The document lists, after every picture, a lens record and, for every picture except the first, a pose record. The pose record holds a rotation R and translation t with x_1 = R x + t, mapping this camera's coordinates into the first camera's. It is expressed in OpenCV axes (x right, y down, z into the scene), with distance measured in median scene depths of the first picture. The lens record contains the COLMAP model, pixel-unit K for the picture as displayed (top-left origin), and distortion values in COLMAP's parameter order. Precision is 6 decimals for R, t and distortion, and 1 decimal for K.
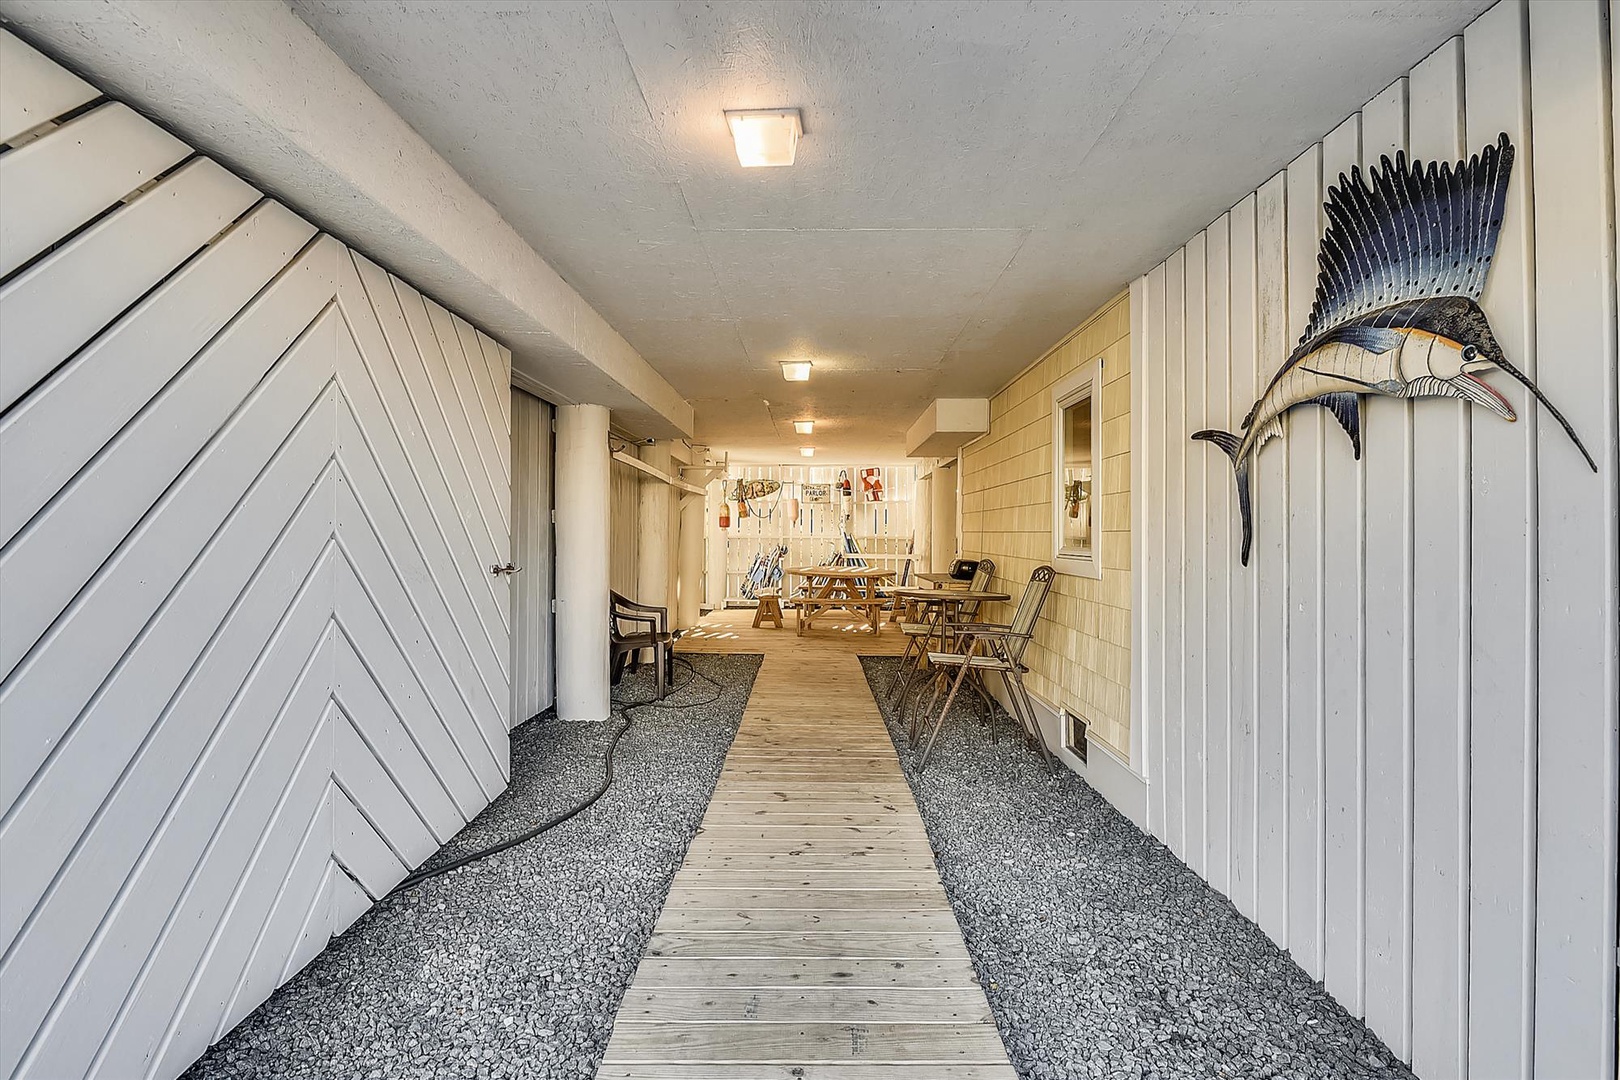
lens RADIAL K [[806.1, 0, 811.4], [0, 806.1, 534.1], [0, 0, 1]] dist [-0.003918, -0.000783]
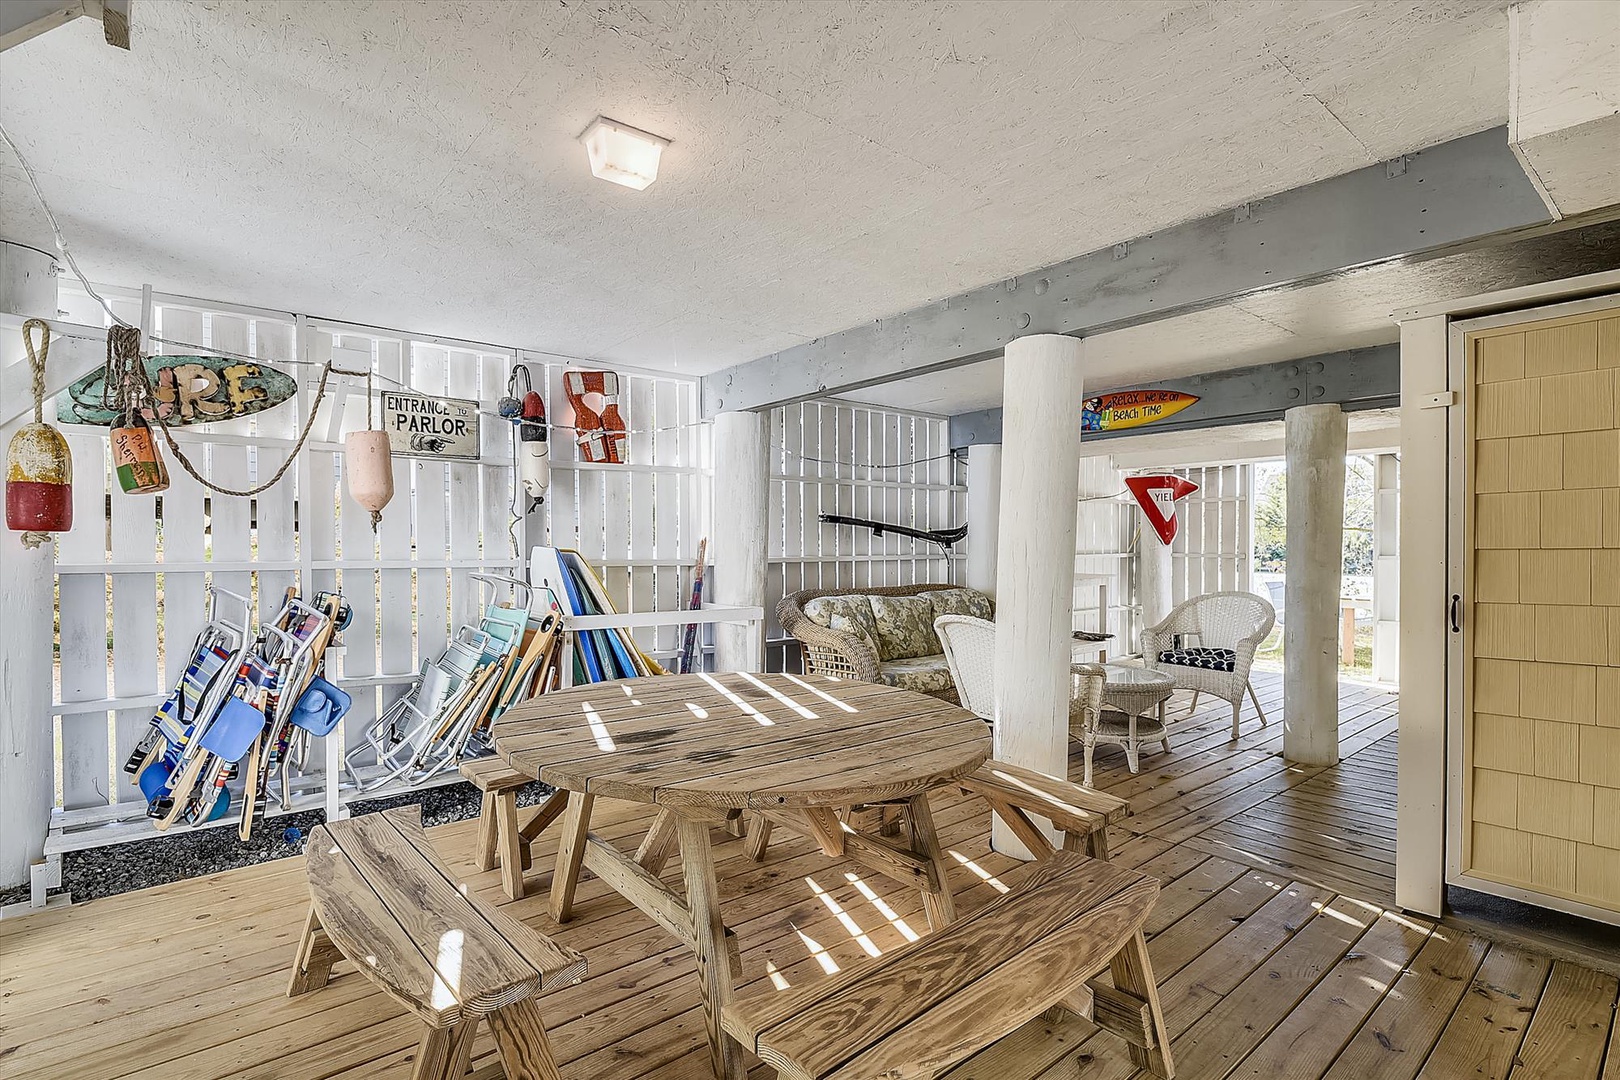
lens RADIAL K [[806.1, 0, 805.8], [0, 806.1, 554.1], [0, 0, 1]] dist [-0.003918, -0.000783]
pose [[0.754321, -0.007614, 0.656461, -0.090885], [0.000173, 0.999935, 0.011400, -0.003992], [-0.656506, -0.008485, 0.754273, 0.669490]]
